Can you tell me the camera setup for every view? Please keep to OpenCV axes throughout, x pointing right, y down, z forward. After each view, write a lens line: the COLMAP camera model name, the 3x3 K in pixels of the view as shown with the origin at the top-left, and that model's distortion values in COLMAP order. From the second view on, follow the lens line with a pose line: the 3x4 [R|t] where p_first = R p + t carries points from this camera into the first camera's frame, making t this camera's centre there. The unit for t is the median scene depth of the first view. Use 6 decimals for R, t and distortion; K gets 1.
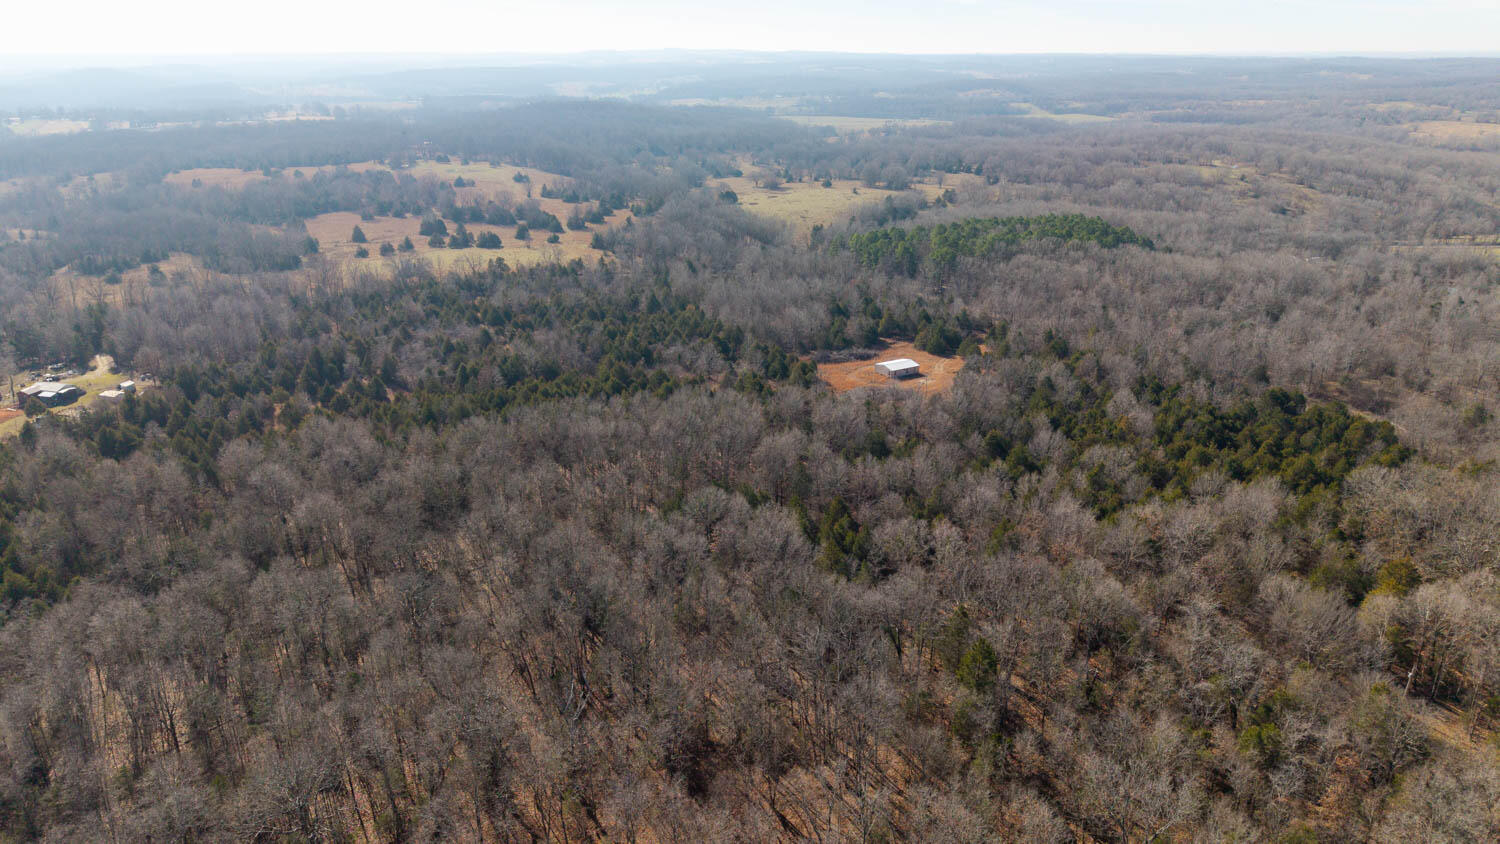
lens RADIAL K [[973.2, 0, 746.1], [0, 973.2, 421.6], [0, 0, 1]] dist [0.004159, -0.028088]
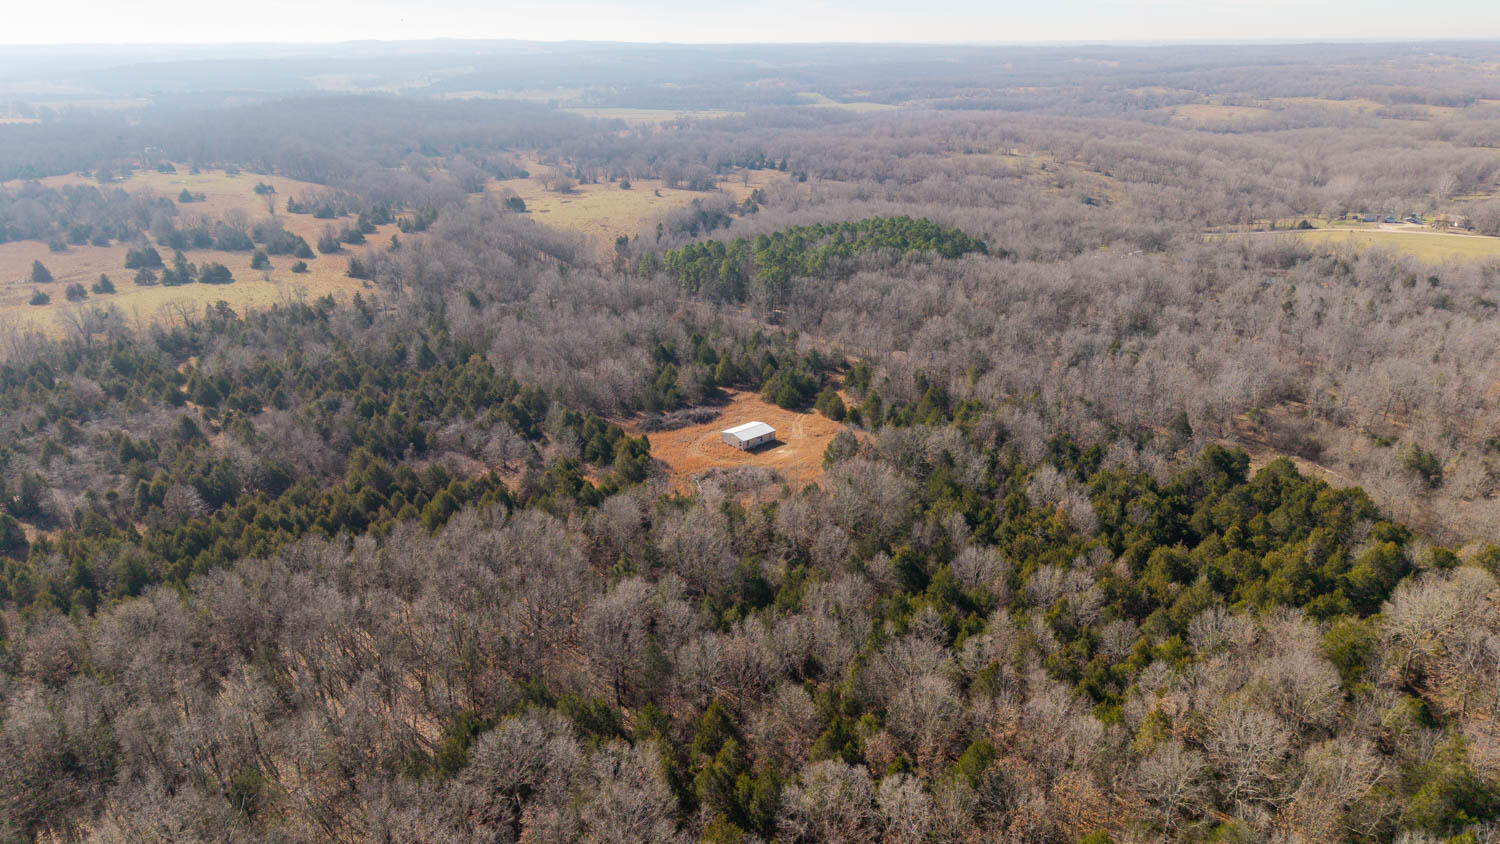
lens RADIAL K [[973.2, 0, 746.1], [0, 973.2, 421.6], [0, 0, 1]] dist [0.004159, -0.028088]
pose [[0.977952, -0.074907, 0.194934, 0.000421], [0.073154, 0.997189, 0.016190, -0.040152], [-0.195599, -0.001573, 0.980683, 0.112253]]
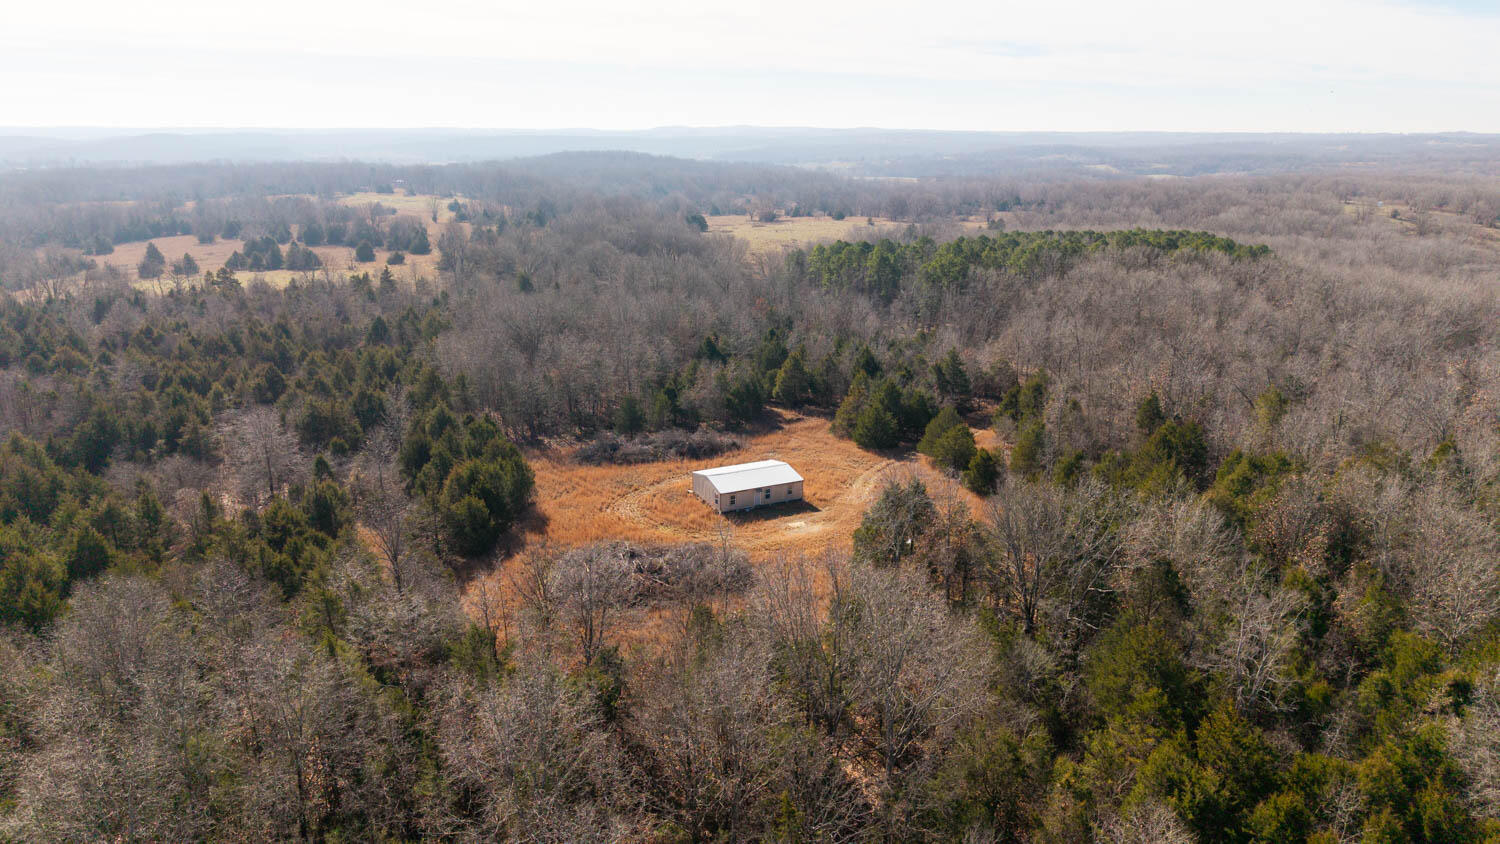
lens RADIAL K [[973.2, 0, 746.1], [0, 973.2, 421.6], [0, 0, 1]] dist [0.004159, -0.028088]
pose [[0.997049, 0.024444, -0.072765, 0.092628], [-0.029980, 0.996658, -0.075987, -0.025845], [0.070665, 0.077945, 0.994450, 0.312705]]
